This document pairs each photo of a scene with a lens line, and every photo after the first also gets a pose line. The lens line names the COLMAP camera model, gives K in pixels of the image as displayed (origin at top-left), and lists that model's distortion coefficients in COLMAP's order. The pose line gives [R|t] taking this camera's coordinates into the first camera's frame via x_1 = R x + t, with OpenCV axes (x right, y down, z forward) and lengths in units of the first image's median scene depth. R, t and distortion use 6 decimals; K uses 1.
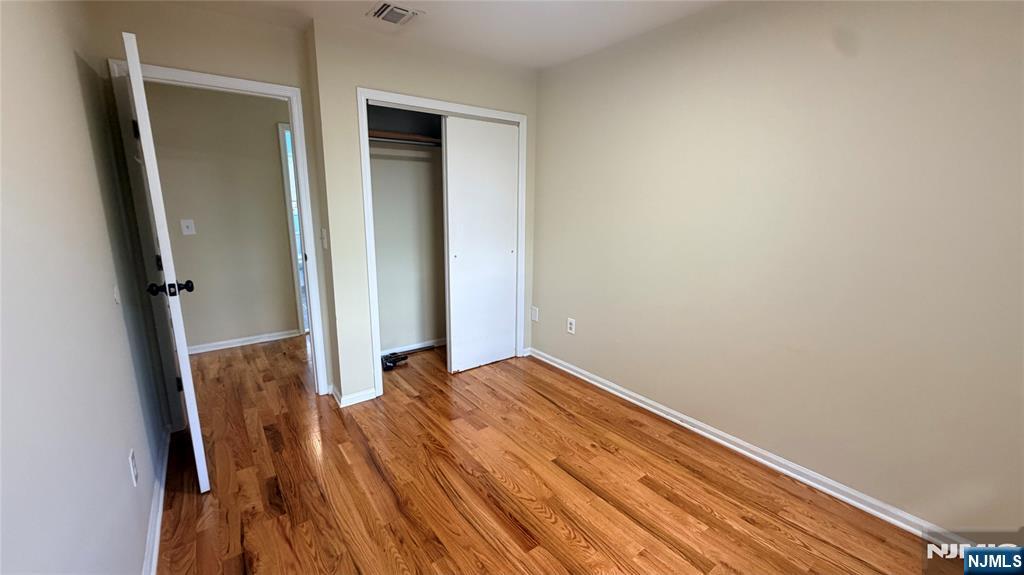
lens RADIAL K [[409.3, 0, 512.1], [0, 409.3, 287.9], [0, 0, 1]] dist [-0.001067, -0.000059]
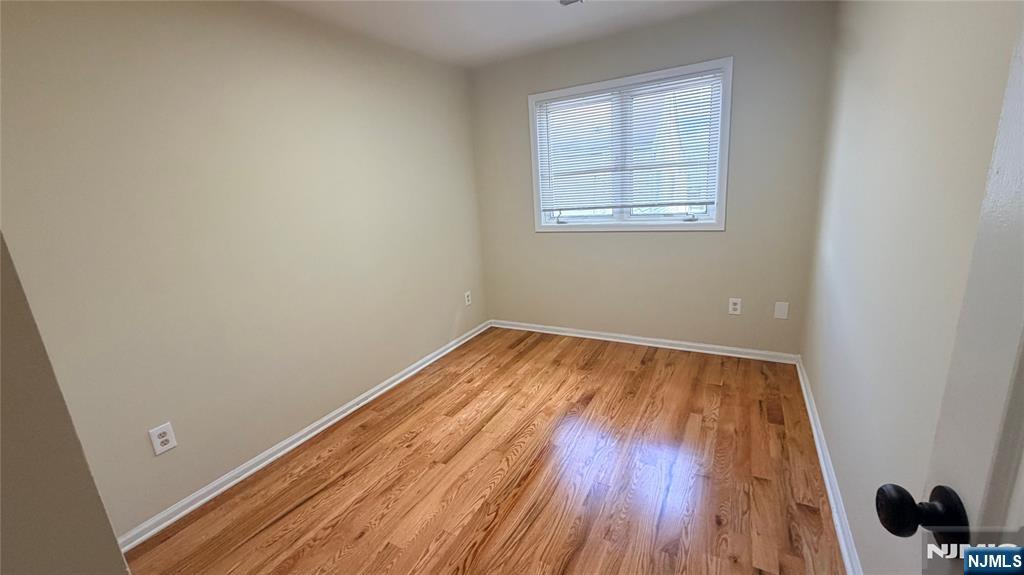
lens RADIAL K [[409.3, 0, 514.8], [0, 409.3, 286.8], [0, 0, 1]] dist [-0.001067, -0.000059]
pose [[-0.407266, -0.202036, 0.890683, -0.721866], [0.256224, 0.910786, 0.323755, -0.216859], [-0.876632, 0.360069, -0.319166, 0.997904]]
